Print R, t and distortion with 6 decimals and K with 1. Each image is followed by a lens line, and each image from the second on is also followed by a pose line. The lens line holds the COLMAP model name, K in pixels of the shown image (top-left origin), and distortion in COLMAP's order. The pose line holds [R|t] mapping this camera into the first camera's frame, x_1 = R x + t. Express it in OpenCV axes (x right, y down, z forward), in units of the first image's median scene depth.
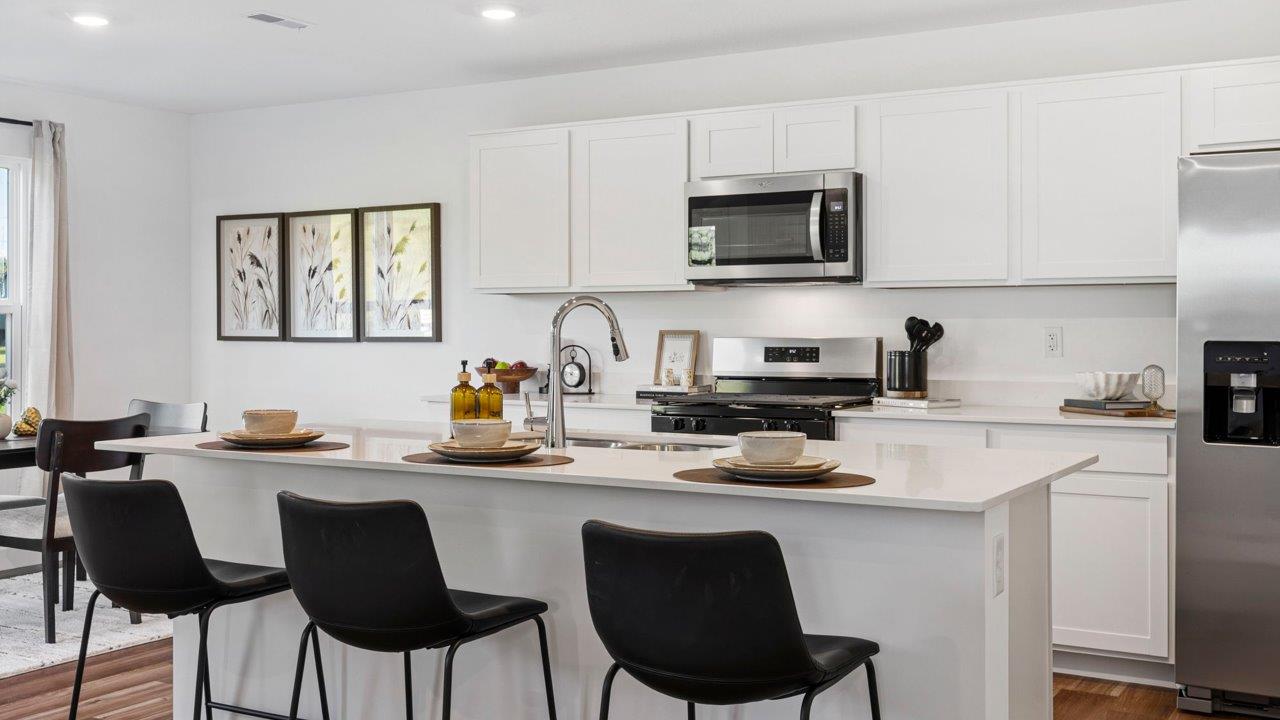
lens RADIAL K [[1330.4, 0, 639.0], [0, 1330.4, 341.1], [0, 0, 1]] dist [0.010458, -0.004320]
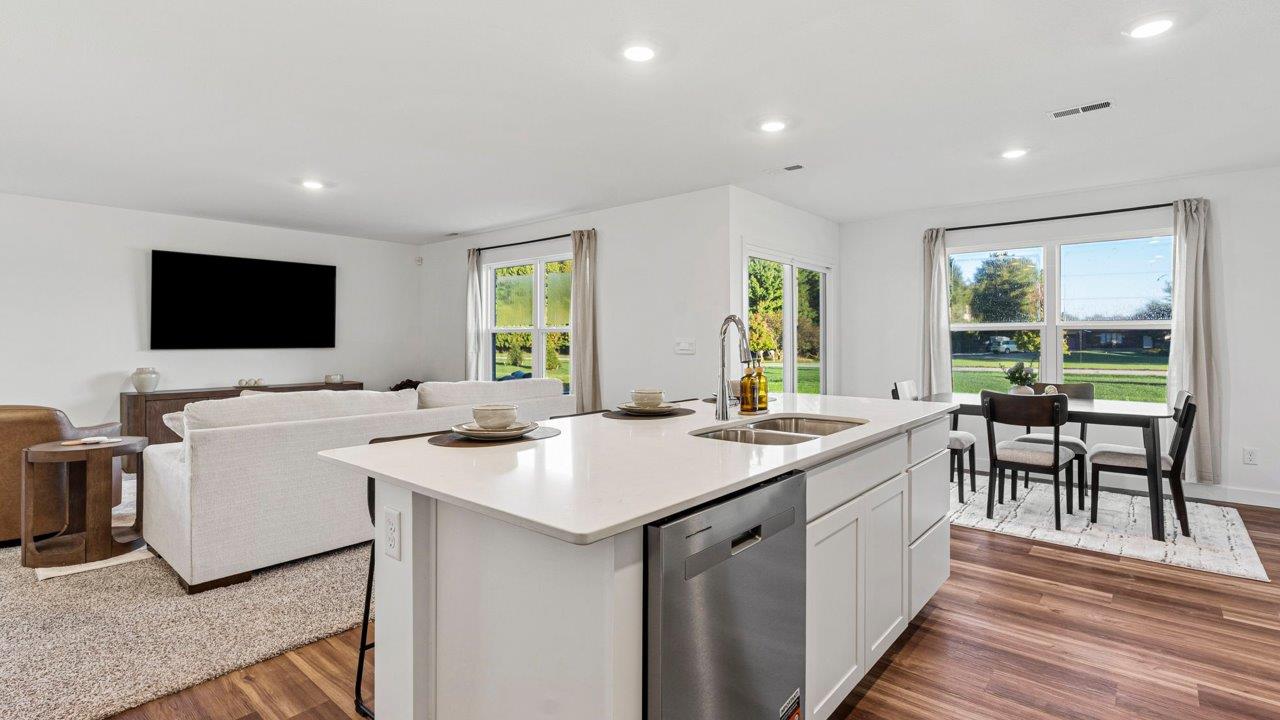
lens RADIAL K [[595.3, 0, 659.5], [0, 595.3, 338.3], [0, 0, 1]] dist [-0.001942, -0.000175]
pose [[-0.158703, -0.001732, -0.987325, 0.360668], [-0.008095, 0.999967, -0.000453, -0.006209], [0.987293, 0.007920, -0.158711, 0.629088]]
